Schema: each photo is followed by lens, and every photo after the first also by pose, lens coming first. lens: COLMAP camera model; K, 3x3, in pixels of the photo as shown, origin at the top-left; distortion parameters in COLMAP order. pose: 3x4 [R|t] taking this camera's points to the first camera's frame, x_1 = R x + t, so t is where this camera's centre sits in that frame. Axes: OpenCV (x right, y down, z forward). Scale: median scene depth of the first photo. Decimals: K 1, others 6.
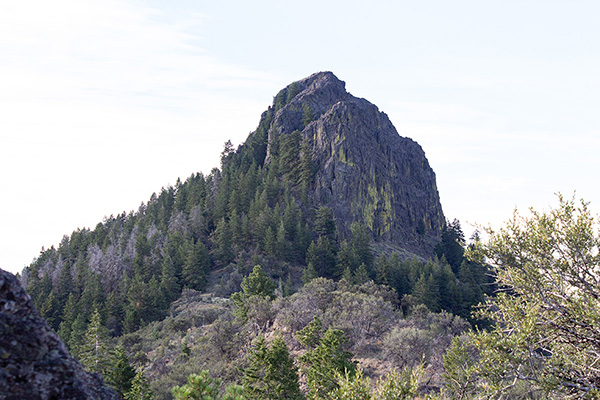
lens RADIAL K [[1544.1, 0, 281.3], [0, 1544.1, 199.4], [0, 0, 1]] dist [-0.018703, -0.292771]
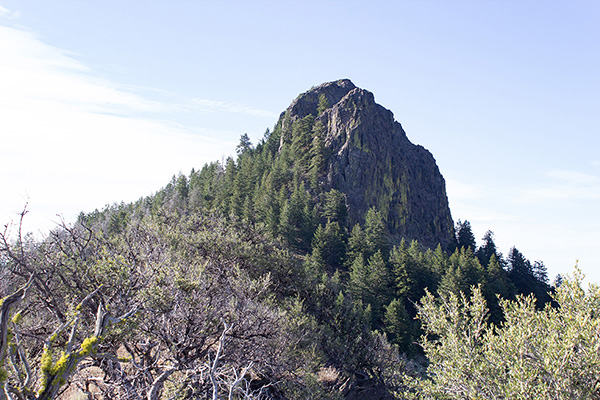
lens RADIAL K [[847.8, 0, 300.9], [0, 847.8, 215.7], [0, 0, 1]] dist [0.019190, 0.008001]
pose [[0.999201, 0.029103, -0.027394, 0.020374], [-0.030006, 0.999000, -0.033157, 0.034490], [0.026402, 0.033952, 0.999075, 0.480659]]
